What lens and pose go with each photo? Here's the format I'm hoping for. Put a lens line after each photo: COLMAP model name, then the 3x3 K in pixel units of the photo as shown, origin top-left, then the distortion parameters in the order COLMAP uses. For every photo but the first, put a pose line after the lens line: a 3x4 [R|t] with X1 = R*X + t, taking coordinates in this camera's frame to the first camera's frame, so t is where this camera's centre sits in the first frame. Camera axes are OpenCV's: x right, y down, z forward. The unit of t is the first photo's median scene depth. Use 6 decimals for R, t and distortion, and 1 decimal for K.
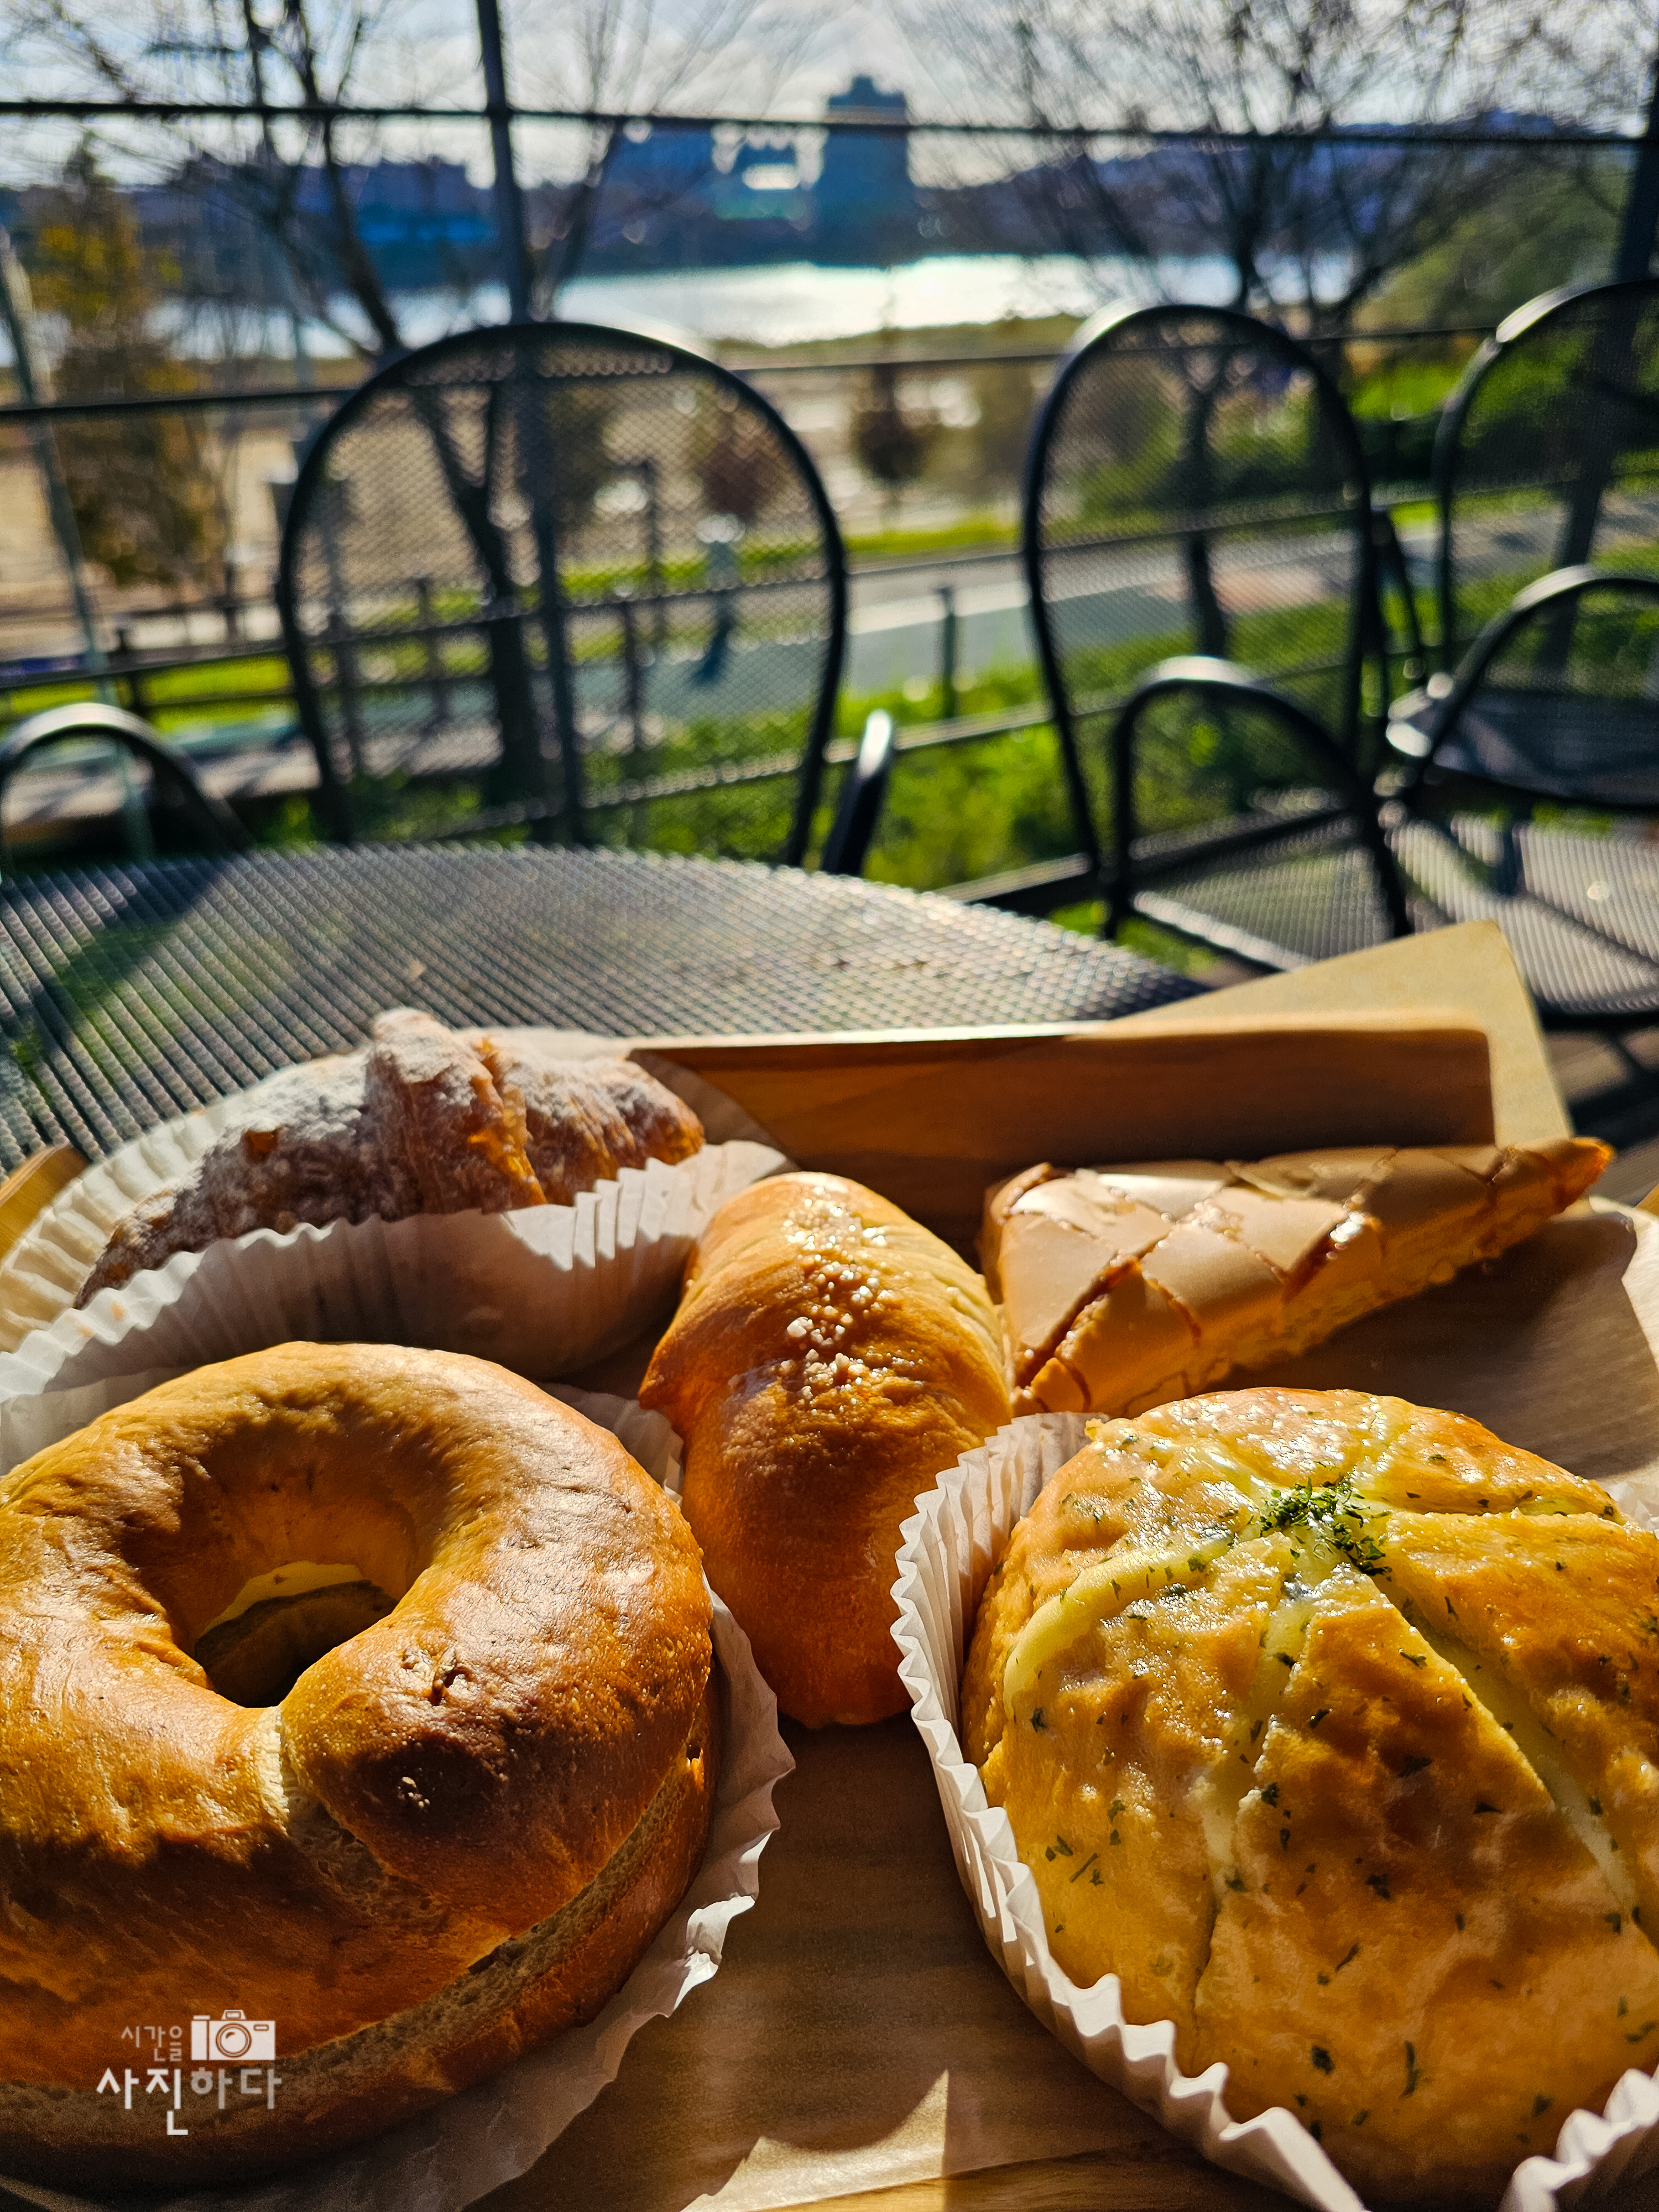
lens RADIAL K [[1653.9, 0, 829.5], [0, 1653.9, 1106.0], [0, 0, 1]] dist [0.026573, -0.062892]
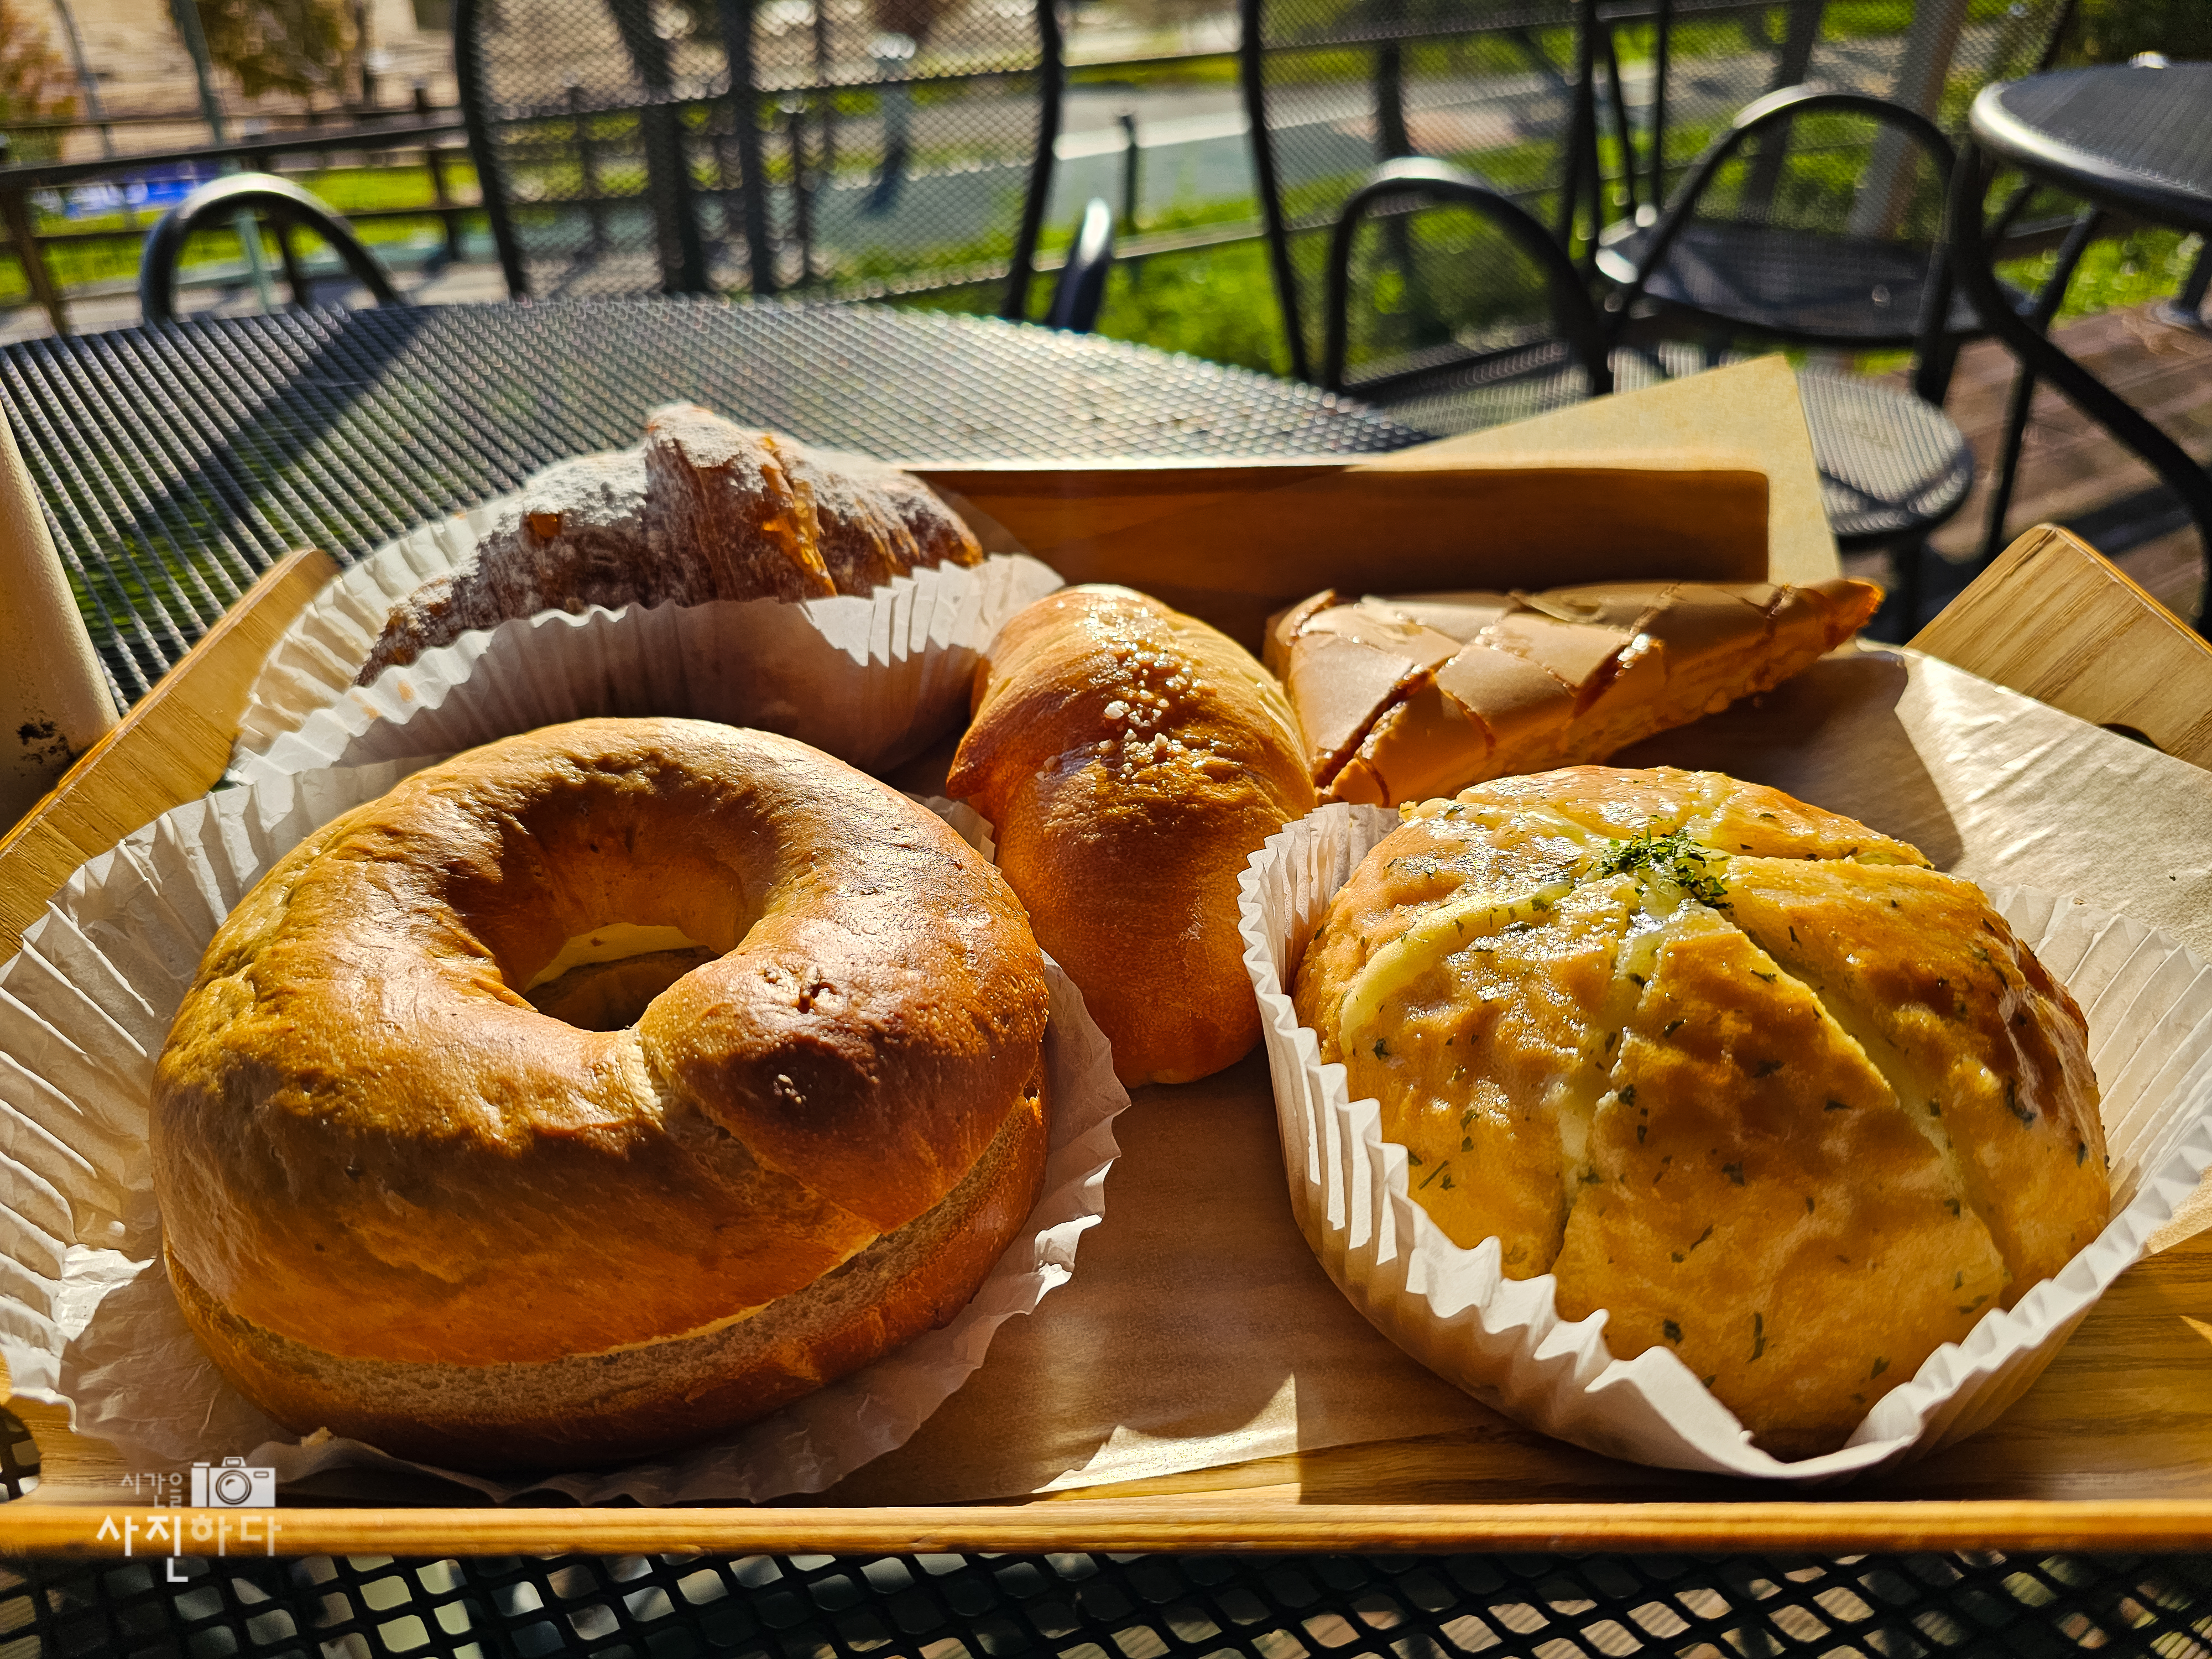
lens RADIAL K [[1653.9, 0, 1106.0], [0, 1653.9, 829.5], [0, 0, 1]] dist [0.026573, -0.062892]
pose [[0.998572, 0.015263, 0.051197, -0.086739], [-0.021384, 0.992394, 0.121233, 0.100559], [-0.048957, -0.122155, 0.991303, 0.008403]]
